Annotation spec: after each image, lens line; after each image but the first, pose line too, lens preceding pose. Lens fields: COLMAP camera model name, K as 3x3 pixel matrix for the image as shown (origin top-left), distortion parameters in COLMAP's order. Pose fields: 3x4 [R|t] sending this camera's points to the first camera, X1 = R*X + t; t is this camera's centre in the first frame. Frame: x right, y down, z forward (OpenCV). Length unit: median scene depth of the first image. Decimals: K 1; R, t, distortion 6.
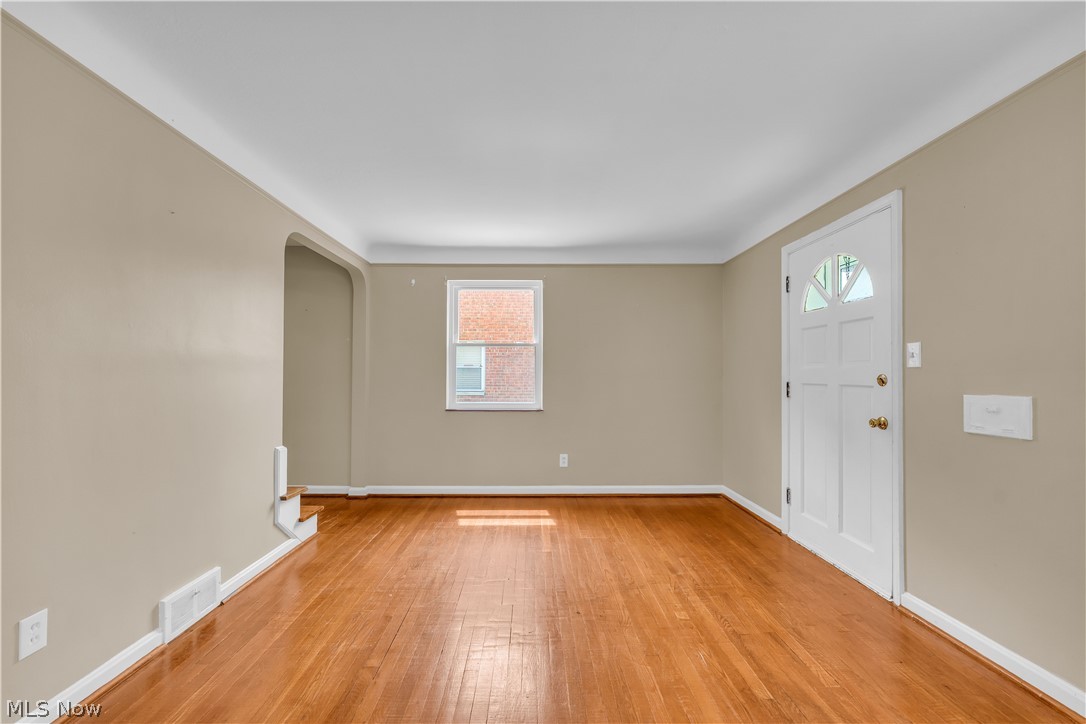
lens RADIAL K [[441.9, 0, 543.9], [0, 441.9, 365.5], [0, 0, 1]] dist [-0.002494, 0.000065]
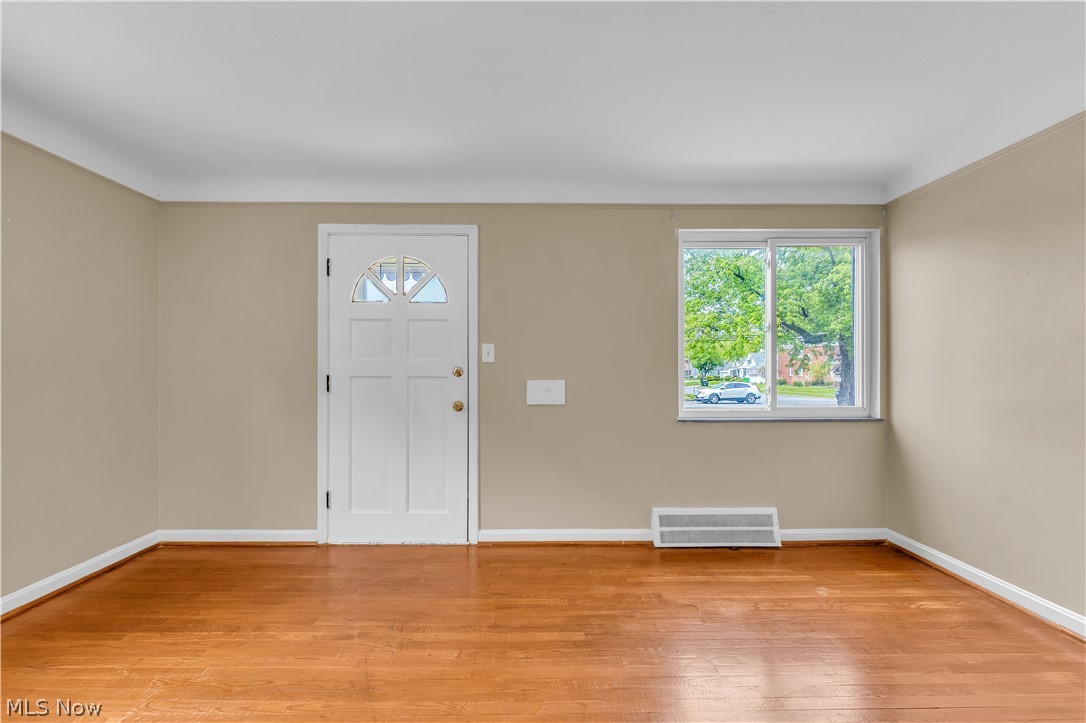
lens RADIAL K [[441.9, 0, 532.1], [0, 441.9, 367.5], [0, 0, 1]] dist [-0.002494, 0.000065]
pose [[0.019181, 0.002267, 0.999813, -0.495761], [-0.022827, 0.999738, -0.001829, 0.019050], [-0.999555, -0.022788, 0.019228, 0.798928]]
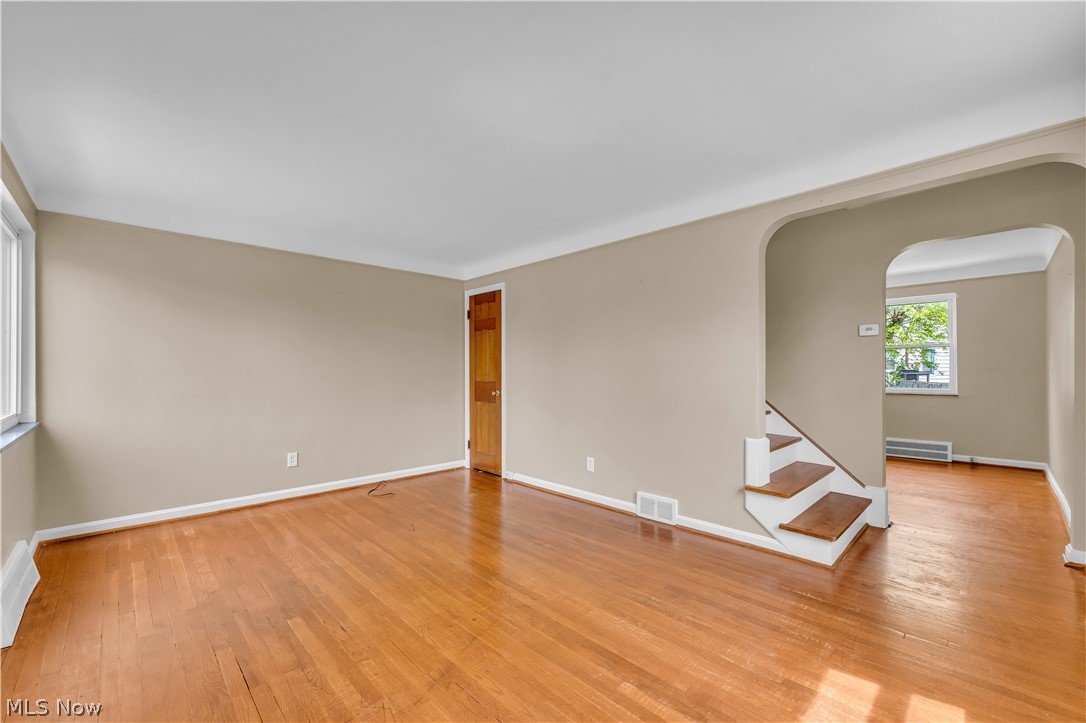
lens RADIAL K [[441.9, 0, 533.1], [0, 441.9, 365.3], [0, 0, 1]] dist [-0.002494, 0.000065]
pose [[-0.742686, -0.009055, -0.669578, 0.604924], [0.016264, 0.999370, -0.031555, 0.038463], [0.669442, -0.034325, -0.742071, 1.743689]]
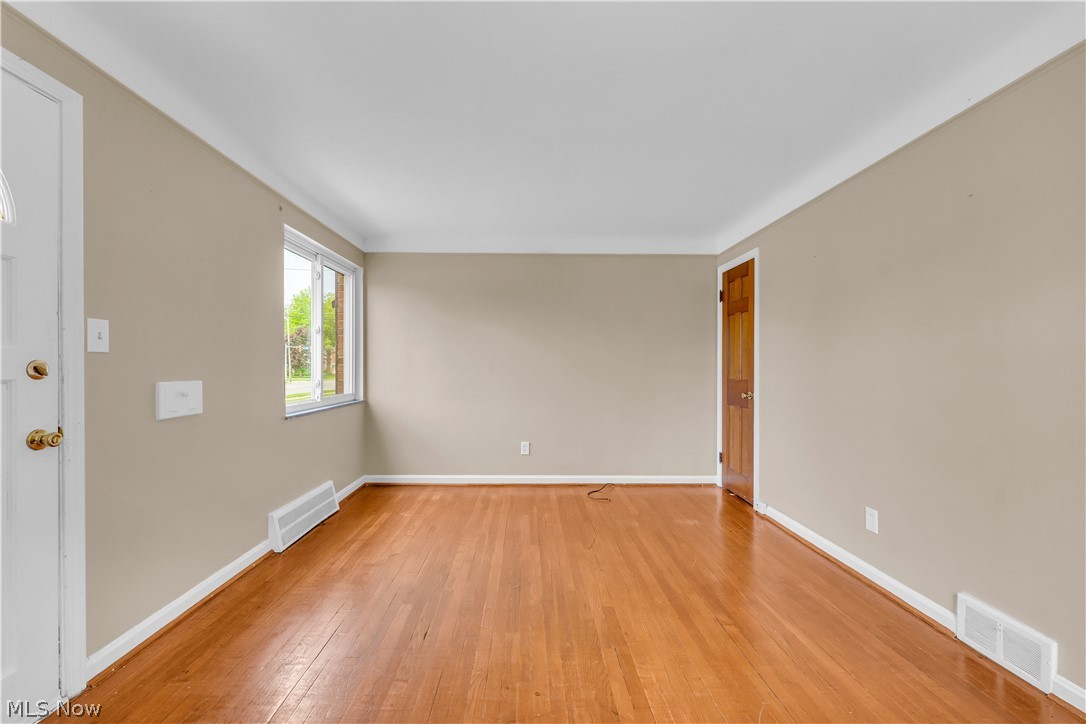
lens RADIAL K [[441.9, 0, 533.0], [0, 441.9, 363.2], [0, 0, 1]] dist [-0.002494, 0.000065]
pose [[-0.999901, -0.006045, 0.012697, 0.076355], [-0.006437, 0.999498, -0.031014, 0.040051], [-0.012503, -0.031093, -0.999438, 1.667698]]
